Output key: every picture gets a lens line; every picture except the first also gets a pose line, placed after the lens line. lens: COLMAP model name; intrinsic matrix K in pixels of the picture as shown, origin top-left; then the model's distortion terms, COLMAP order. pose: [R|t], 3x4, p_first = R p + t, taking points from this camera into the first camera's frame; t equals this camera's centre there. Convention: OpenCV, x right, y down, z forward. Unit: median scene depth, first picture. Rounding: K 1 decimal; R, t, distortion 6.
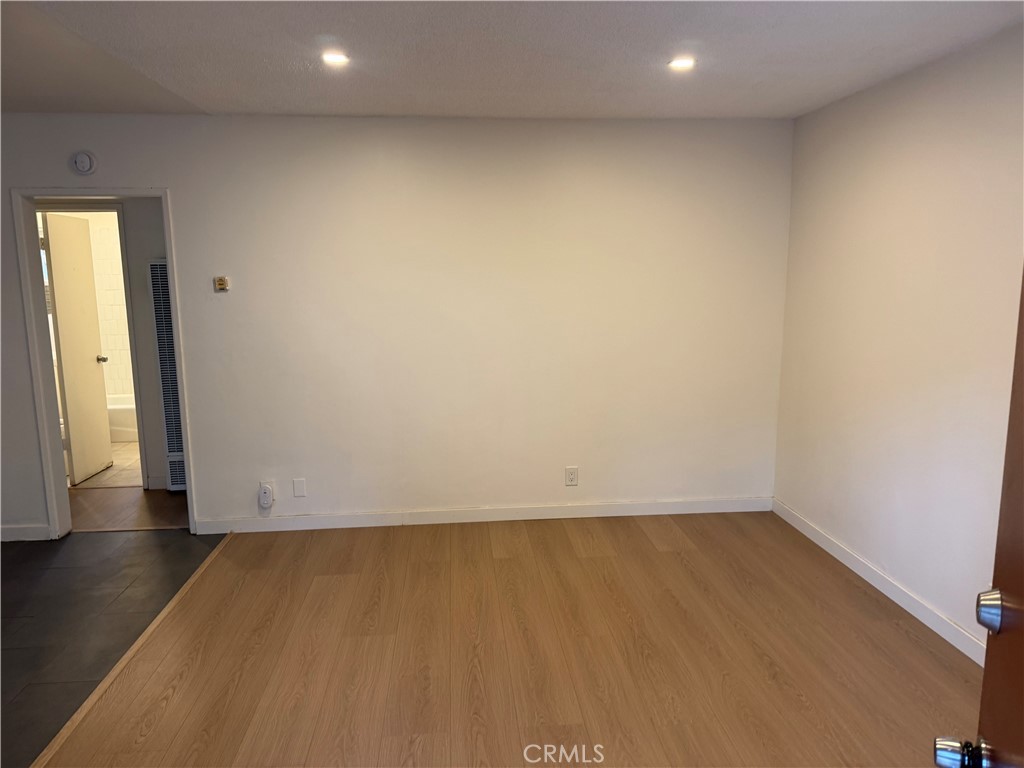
lens RADIAL K [[720.2, 0, 532.0], [0, 720.2, 379.4], [0, 0, 1]] dist [0.006100, -0.020122]
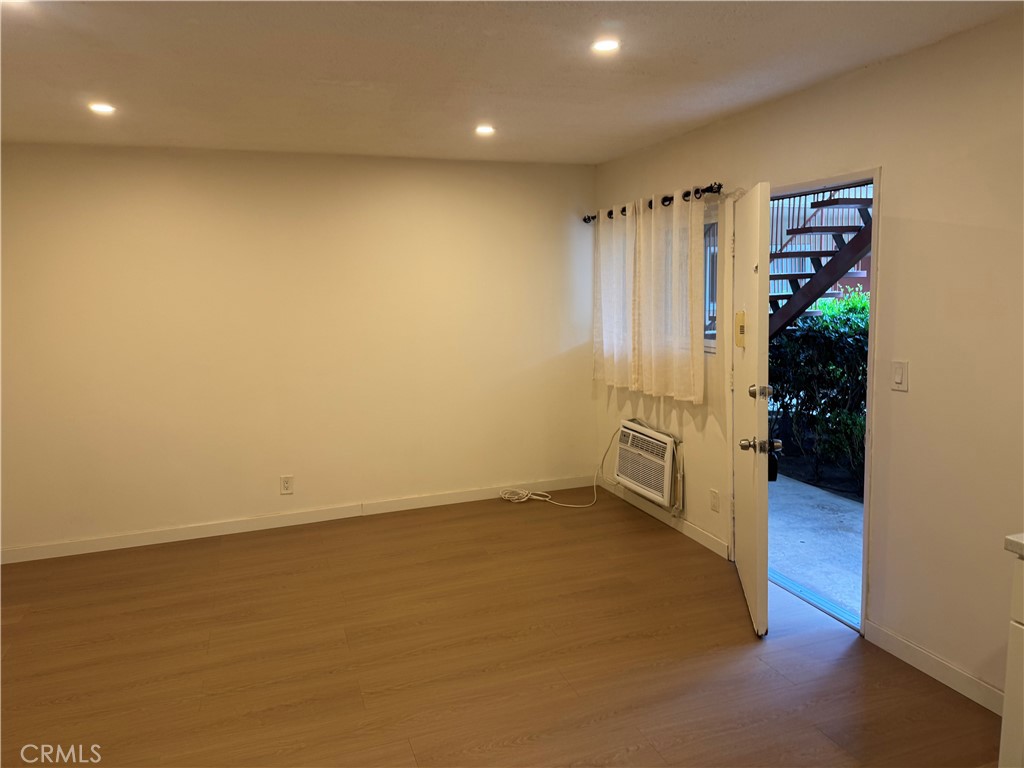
lens RADIAL K [[703.4, 0, 499.3], [0, 703.4, 378.0], [0, 0, 1]] dist [0.108353, -0.167538]
pose [[-0.217184, -0.116938, 0.969101, -0.827432], [0.177696, 0.971473, 0.157048, -0.089495], [-0.959820, 0.206314, -0.190209, 0.595742]]
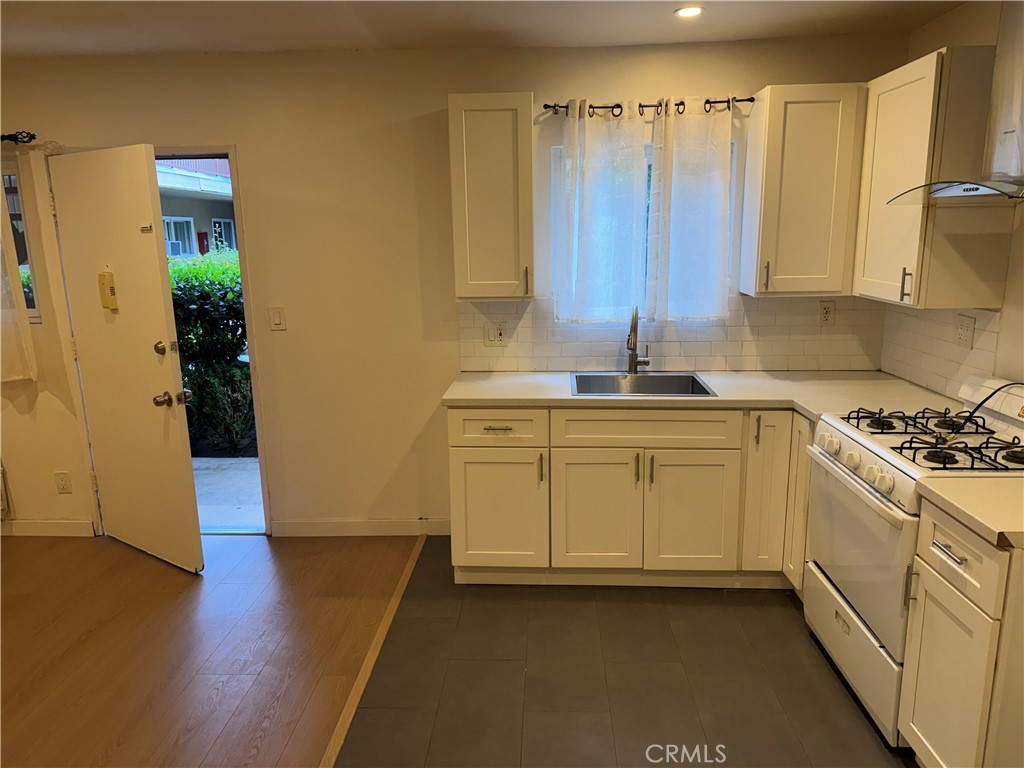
lens RADIAL K [[695.6, 0, 516.9], [0, 695.6, 386.8], [0, 0, 1]] dist [0.071734, -0.092634]
pose [[-0.987235, -0.012876, 0.158750, -0.645887], [0.044310, 0.935175, 0.351402, -0.127679], [-0.152984, 0.353951, -0.922667, 0.897949]]
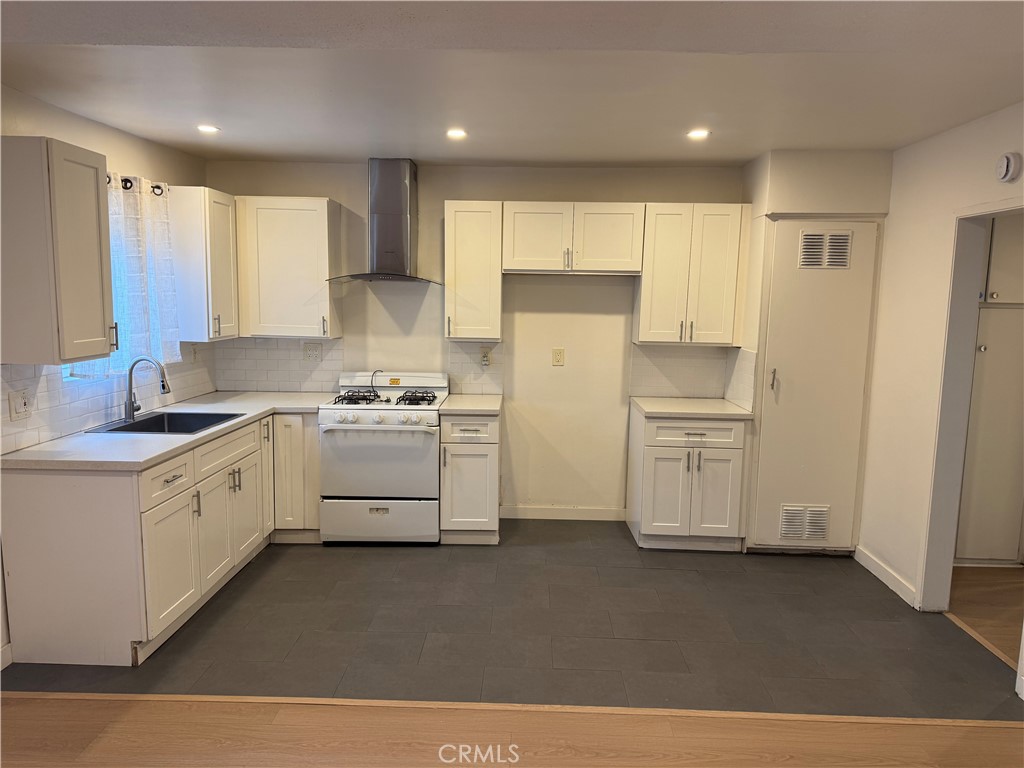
lens RADIAL K [[697.7, 0, 500.8], [0, 697.7, 384.3], [0, 0, 1]] dist [0.068482, -0.098093]
pose [[-0.159710, 0.132415, -0.978243, 0.249720], [-0.166697, 0.973114, 0.158936, -0.107476], [0.972988, 0.188453, -0.133343, 0.642824]]
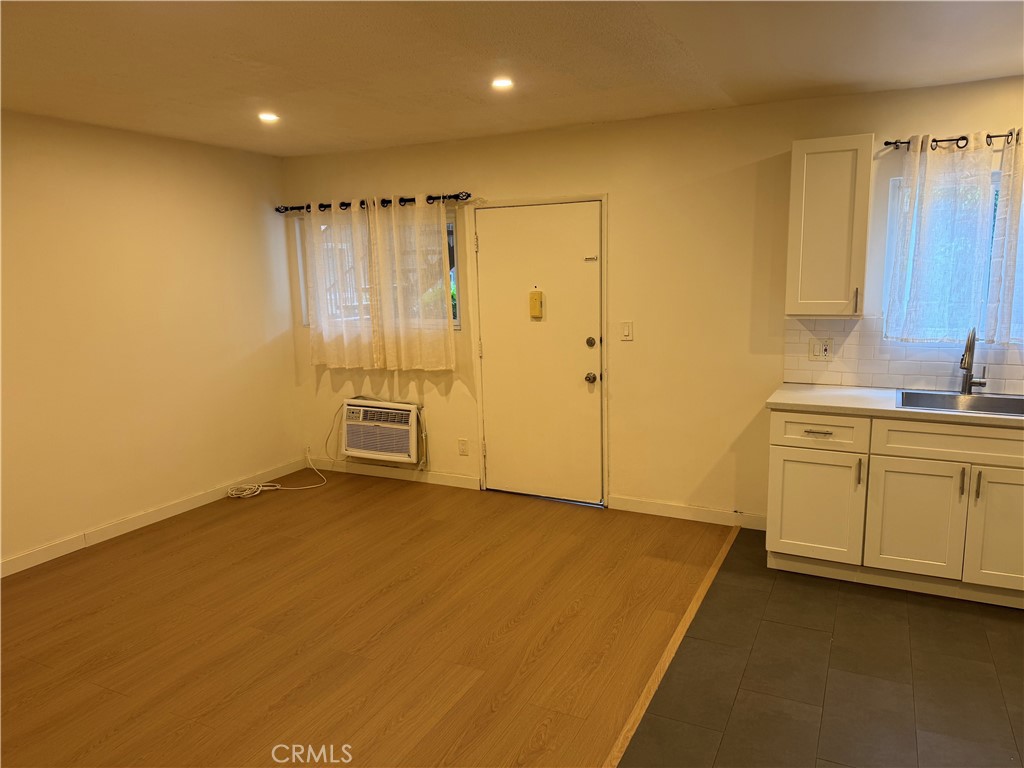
lens RADIAL K [[695.6, 0, 516.9], [0, 695.6, 386.8], [0, 0, 1]] dist [0.071734, -0.092634]
pose [[-0.830670, -0.067666, 0.552638, -0.672588], [0.113230, 0.951313, 0.286676, -0.162432], [-0.545130, 0.300708, -0.782565, 1.086761]]
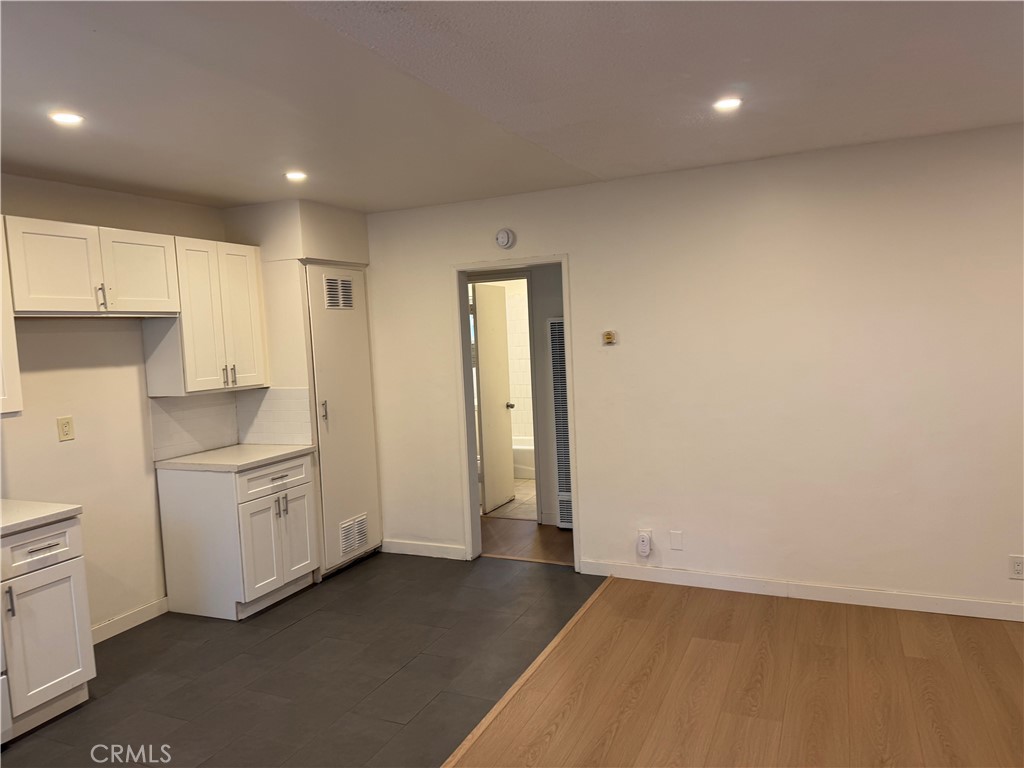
lens RADIAL K [[703.4, 0, 499.3], [0, 703.4, 378.0], [0, 0, 1]] dist [0.108353, -0.167538]
pose [[0.850219, 0.001583, -0.526428, -0.020727], [-0.041477, 0.997088, -0.063990, 0.000708], [0.524793, 0.076240, 0.847809, 0.035117]]
